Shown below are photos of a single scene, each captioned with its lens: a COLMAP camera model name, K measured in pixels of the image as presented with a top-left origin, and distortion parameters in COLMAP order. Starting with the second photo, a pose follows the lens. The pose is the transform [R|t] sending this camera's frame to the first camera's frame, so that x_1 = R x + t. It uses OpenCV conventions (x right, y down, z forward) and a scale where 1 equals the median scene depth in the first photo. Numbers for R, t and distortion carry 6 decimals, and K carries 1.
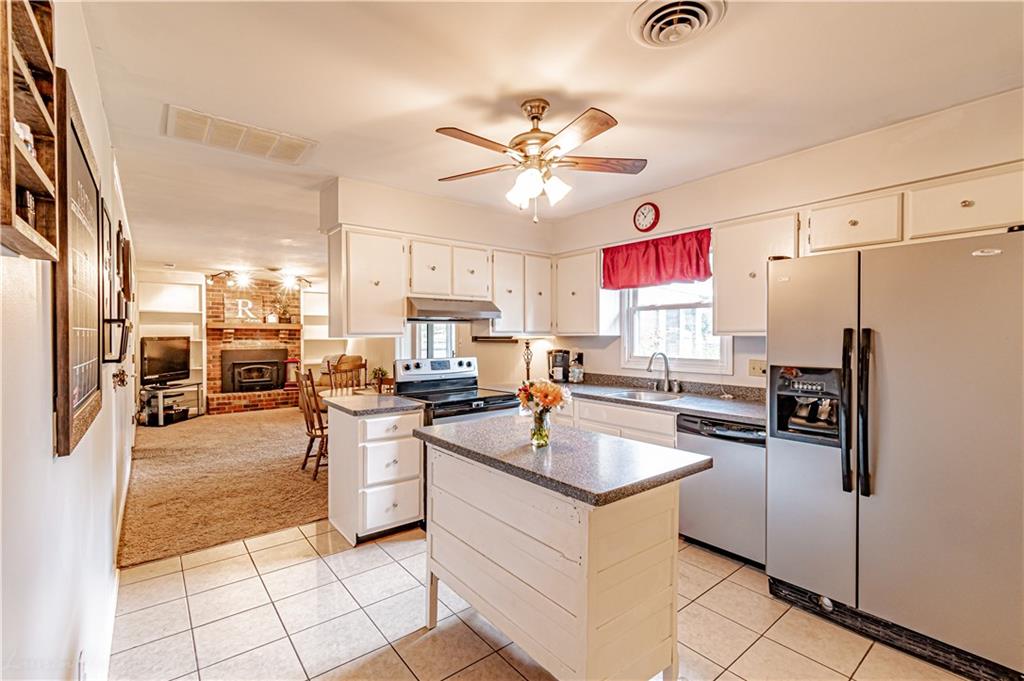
lens RADIAL K [[460.3, 0, 510.9], [0, 460.3, 343.1], [0, 0, 1]] dist [-0.001552, 0.000596]
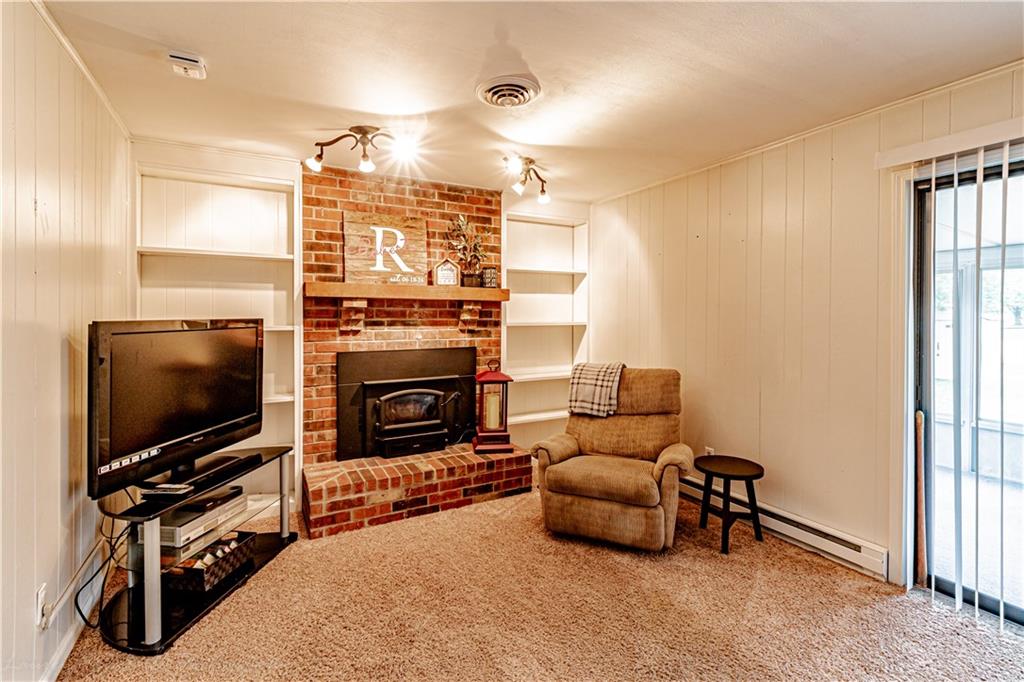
lens RADIAL K [[460.3, 0, 494.3], [0, 460.3, 319.3], [0, 0, 1]] dist [-0.001552, 0.000596]
pose [[0.982624, -0.000300, -0.185605, -0.426711], [-0.001595, 0.999948, -0.010062, -0.009963], [0.185599, 0.010184, 0.982573, 0.641233]]
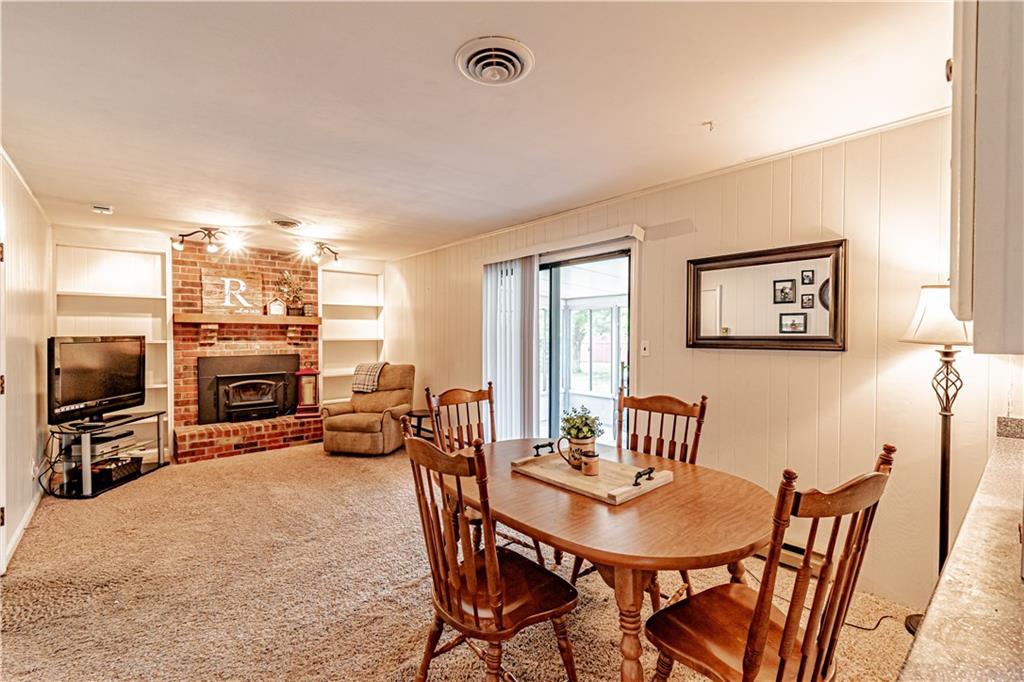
lens RADIAL K [[460.3, 0, 509.8], [0, 460.3, 343.1], [0, 0, 1]] dist [-0.001552, 0.000596]
pose [[0.999488, -0.000339, 0.031981, -0.221284], [0.000223, 0.999993, 0.003635, -0.006470], [-0.031983, -0.003626, 0.999482, 0.355252]]
